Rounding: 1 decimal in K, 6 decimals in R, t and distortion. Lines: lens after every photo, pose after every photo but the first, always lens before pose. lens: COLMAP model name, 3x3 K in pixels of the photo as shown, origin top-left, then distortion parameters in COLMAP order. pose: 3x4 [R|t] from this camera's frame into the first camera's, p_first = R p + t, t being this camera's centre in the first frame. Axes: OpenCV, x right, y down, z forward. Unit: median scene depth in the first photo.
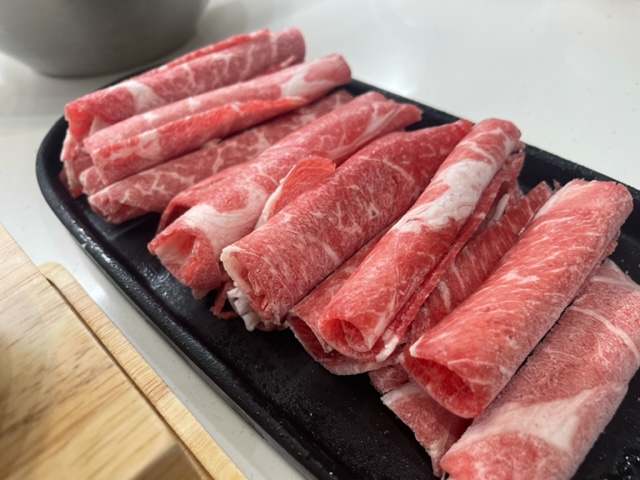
lens RADIAL K [[487.0, 0, 318.4], [0, 487.0, 235.5], [0, 0, 1]] dist [0.008956, -0.012096]
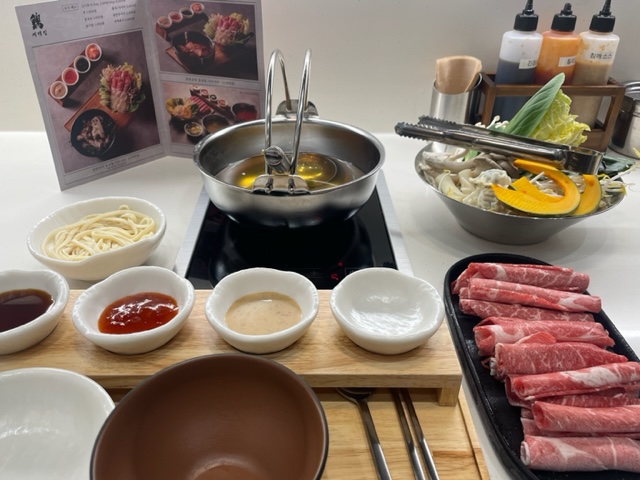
lens RADIAL K [[487.0, 0, 321.3], [0, 487.0, 233.3], [0, 0, 1]] dist [0.008956, -0.012096]
pose [[0.695812, 0.432526, -0.573382, 0.357953], [-0.539223, 0.841943, -0.019246, 0.079908], [0.474431, 0.322572, 0.819062, -1.648892]]
